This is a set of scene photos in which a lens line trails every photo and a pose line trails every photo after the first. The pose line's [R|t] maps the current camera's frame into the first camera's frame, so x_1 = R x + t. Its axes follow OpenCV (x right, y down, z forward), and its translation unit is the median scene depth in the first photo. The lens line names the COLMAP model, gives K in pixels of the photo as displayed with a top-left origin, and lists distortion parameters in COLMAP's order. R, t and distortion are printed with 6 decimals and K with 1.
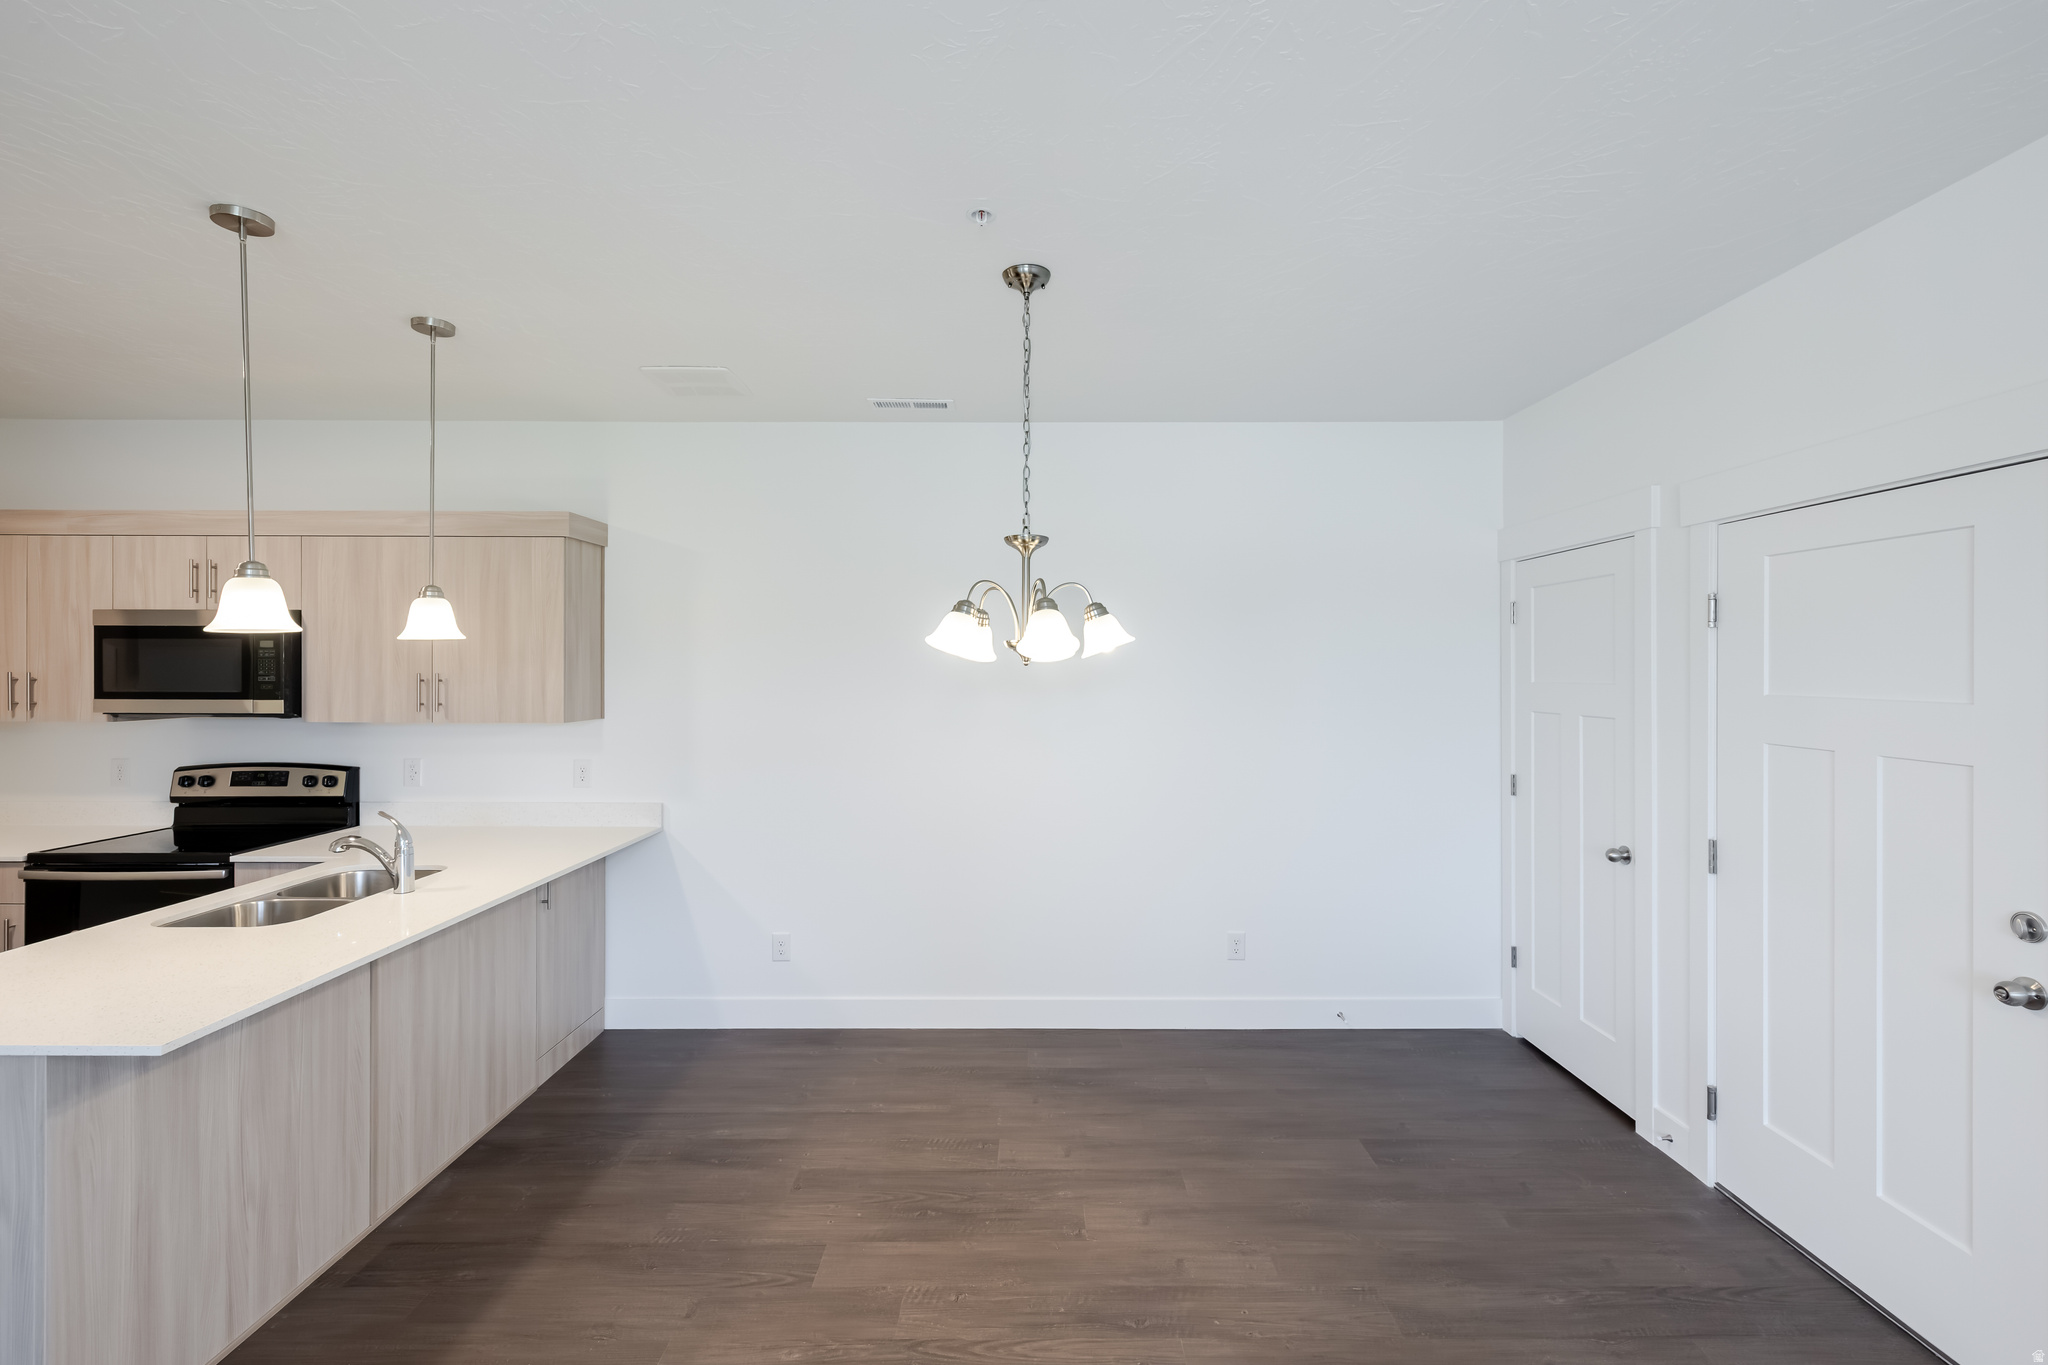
lens RADIAL K [[877.7, 0, 1034.1], [0, 877.7, 664.3], [0, 0, 1]] dist [0.003143, 0.000496]
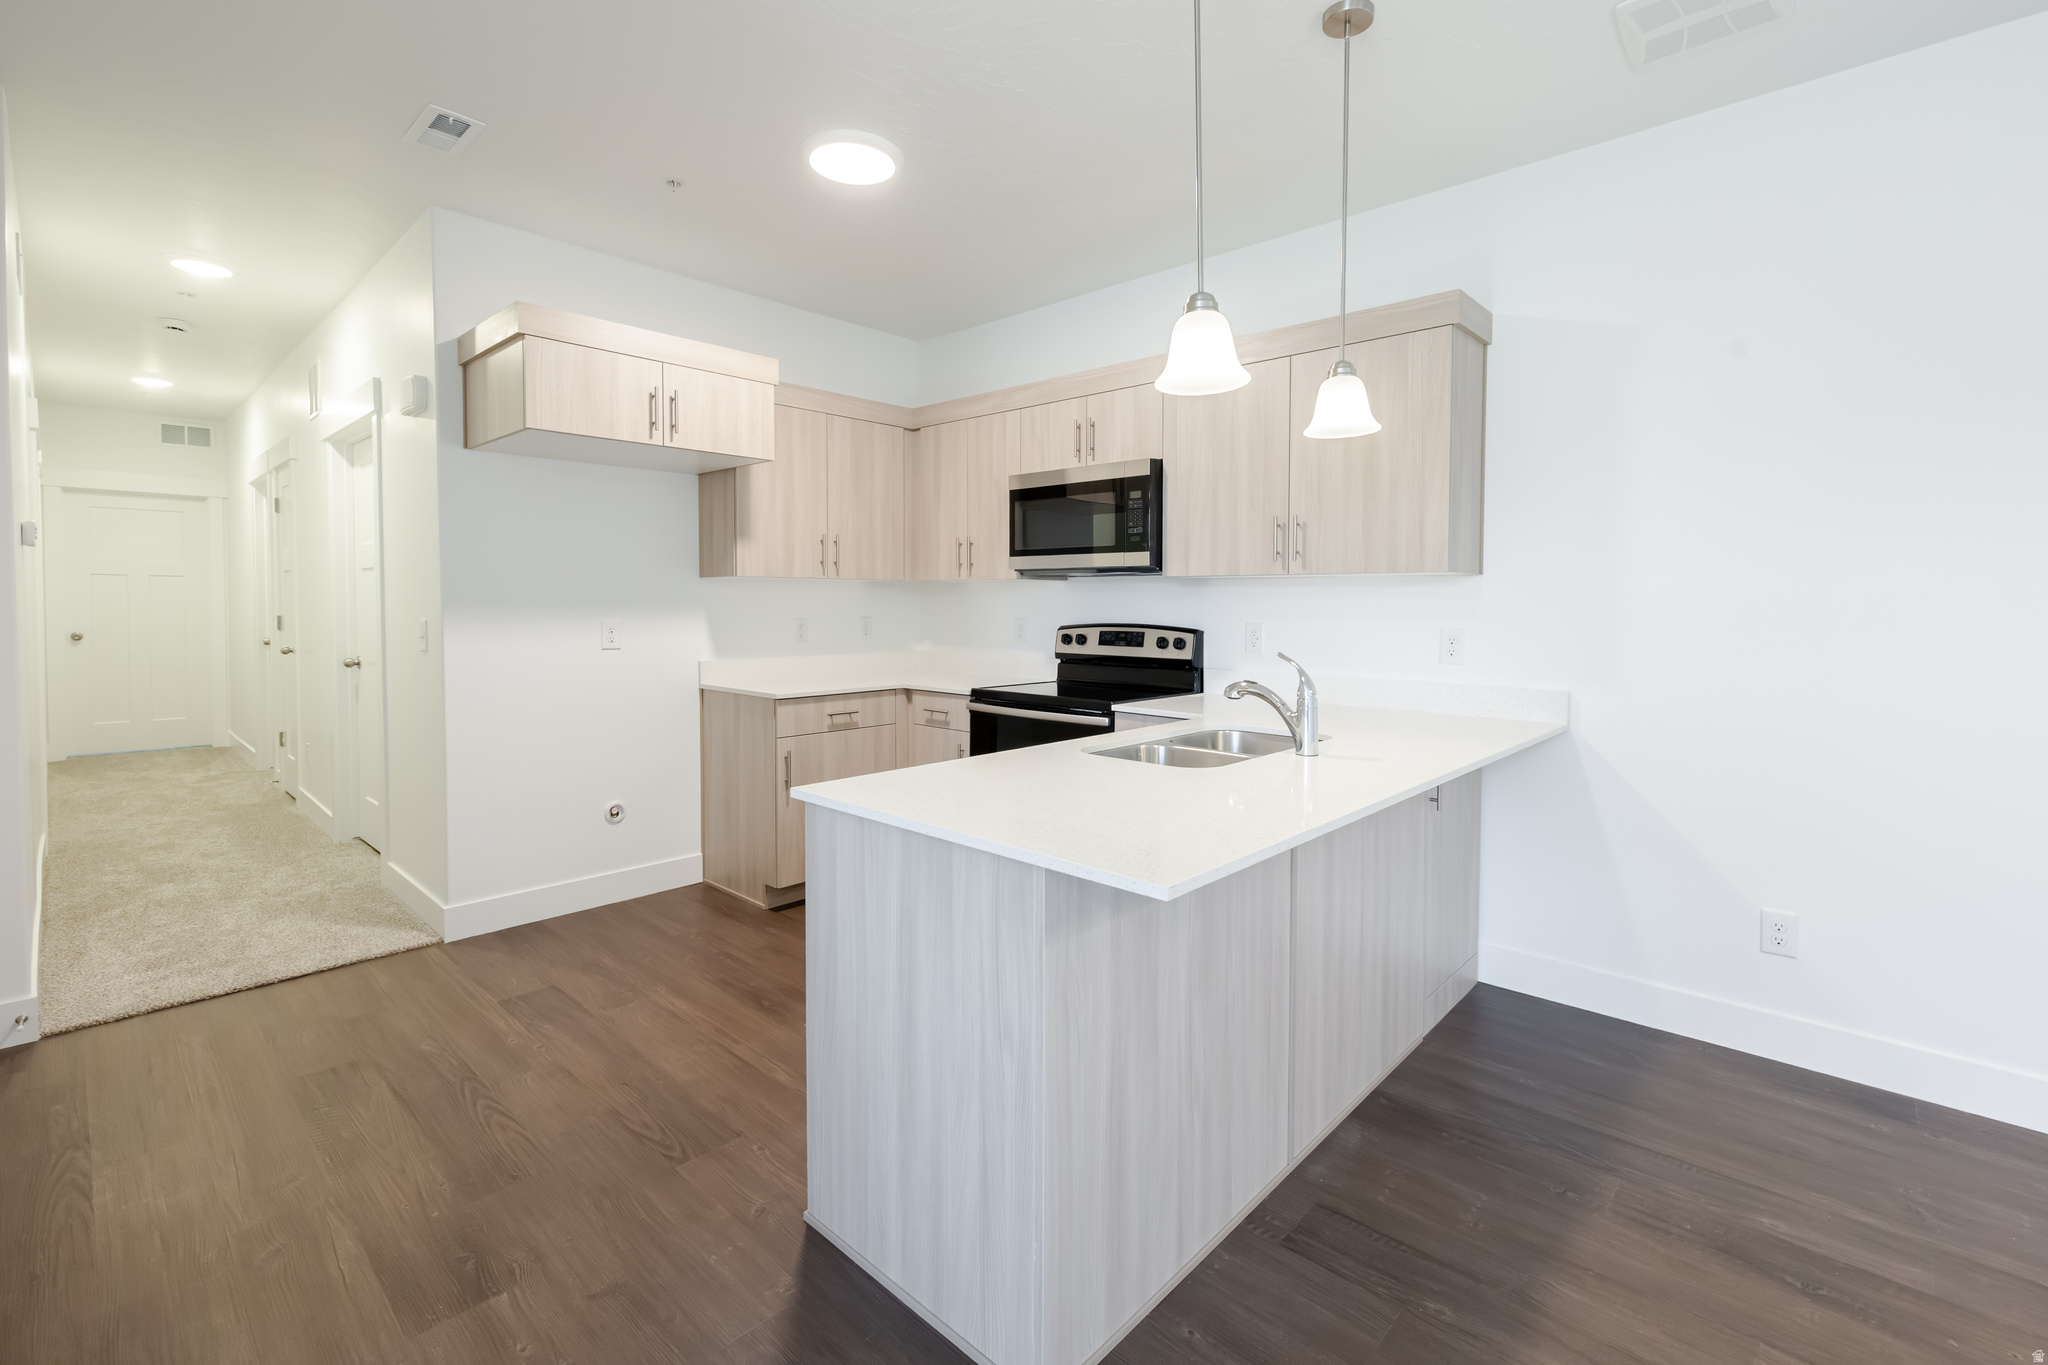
lens RADIAL K [[903.3, 0, 1033.8], [0, 903.3, 632.9], [0, 0, 1]] dist [0.001952, 0.000058]
pose [[0.733560, 0.025686, -0.679139, -0.268604], [-0.001835, 0.999357, 0.035815, 0.093247], [0.679622, -0.025026, 0.733135, 0.185029]]
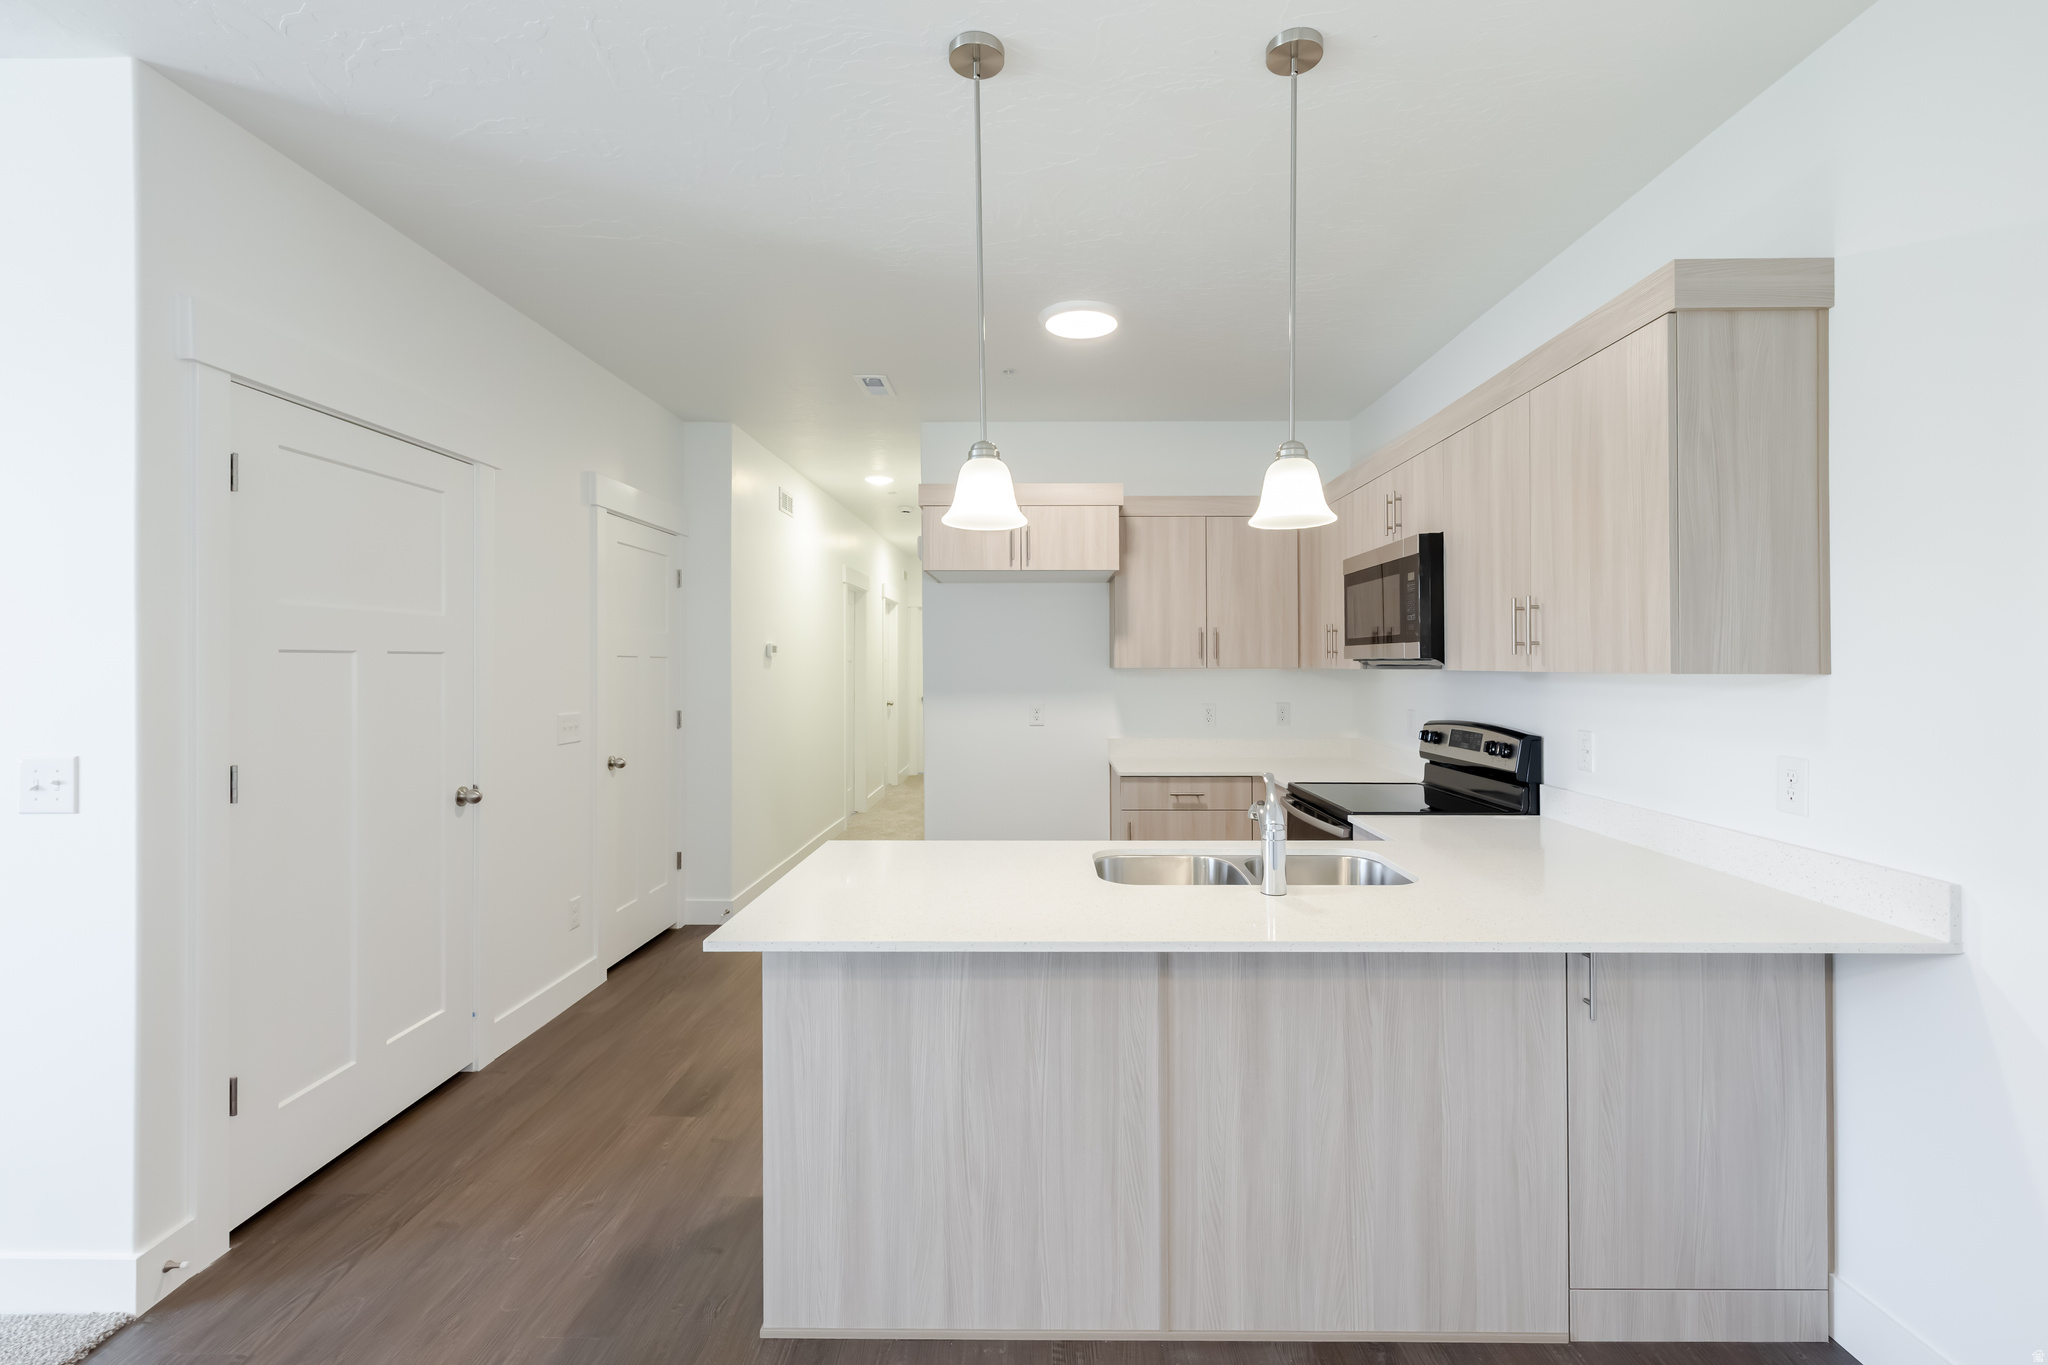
lens RADIAL K [[893.5, 0, 1031.4], [0, 893.5, 656.4], [0, 0, 1]] dist [0.000105, -0.000091]
pose [[-0.015434, -0.011342, -0.999817, -0.006934], [0.002468, 0.999932, -0.011382, 0.062435], [0.999878, -0.002643, -0.015405, 0.639056]]
